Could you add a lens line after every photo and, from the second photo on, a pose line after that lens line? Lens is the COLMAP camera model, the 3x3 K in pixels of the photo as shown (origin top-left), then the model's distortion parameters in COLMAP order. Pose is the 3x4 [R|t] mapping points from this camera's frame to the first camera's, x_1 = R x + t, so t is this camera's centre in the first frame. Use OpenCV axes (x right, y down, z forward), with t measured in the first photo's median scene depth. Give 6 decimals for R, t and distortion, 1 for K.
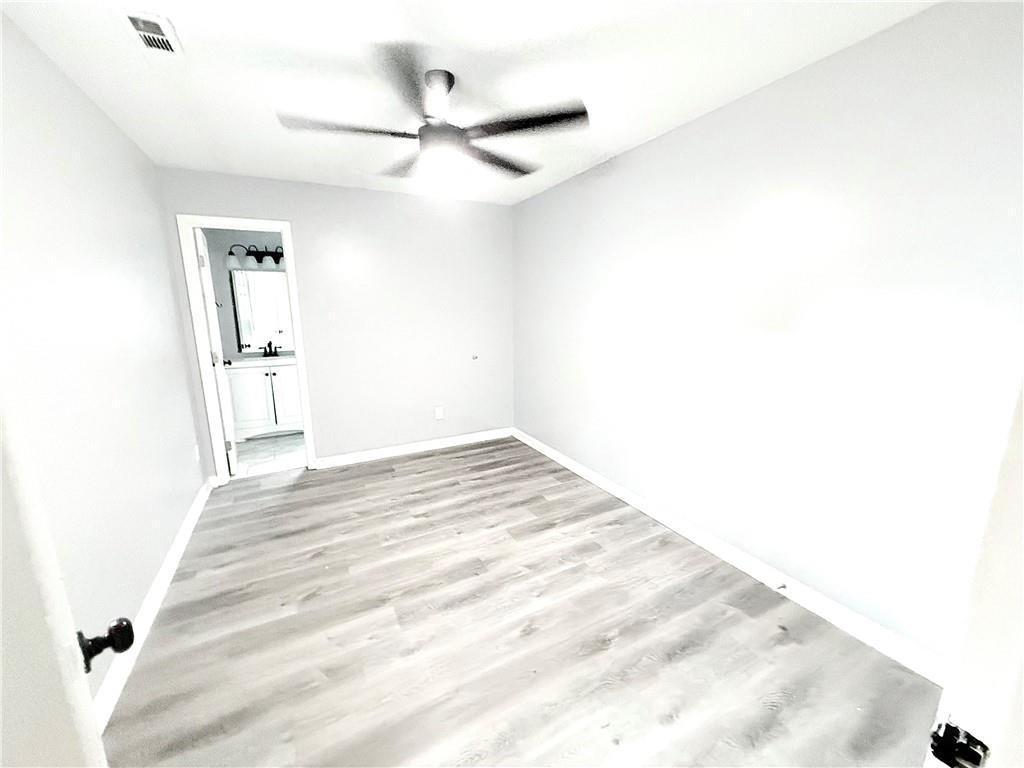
lens RADIAL K [[410.6, 0, 513.0], [0, 410.6, 381.7], [0, 0, 1]] dist [0.000641, 0.000051]
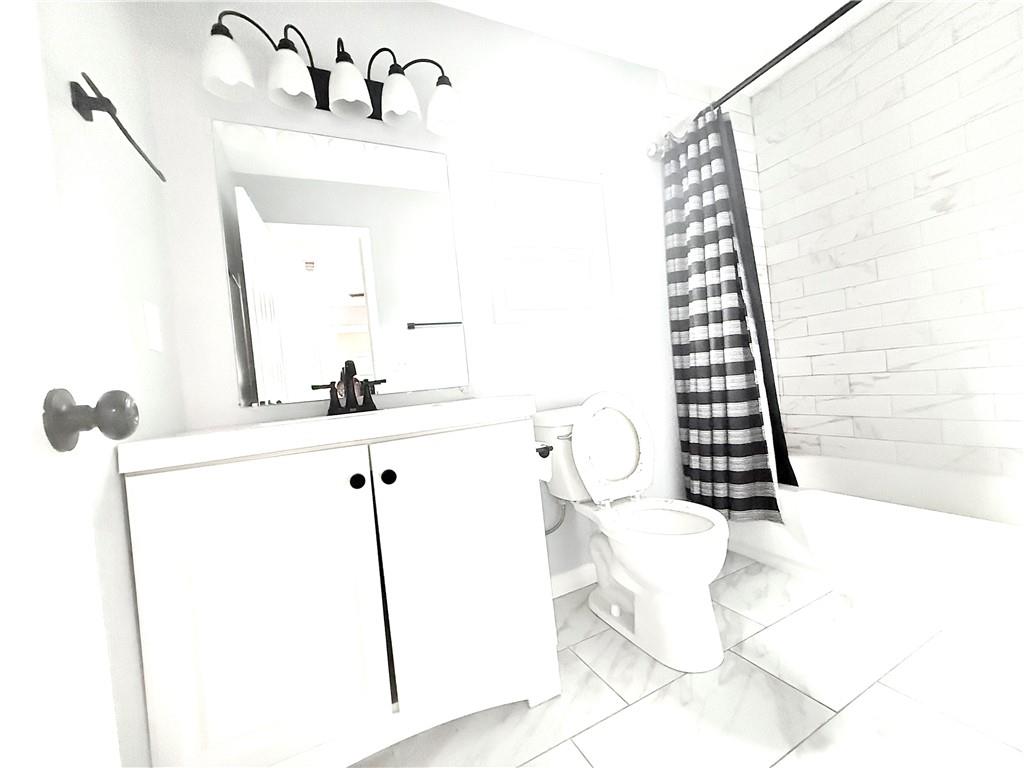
lens RADIAL K [[410.6, 0, 511.3], [0, 410.6, 382.3], [0, 0, 1]] dist [0.000641, 0.000051]
pose [[0.993677, -0.097502, -0.055671, -0.465658], [0.086185, 0.980184, -0.178358, -0.021514], [0.071958, 0.172432, 0.982390, 0.728453]]
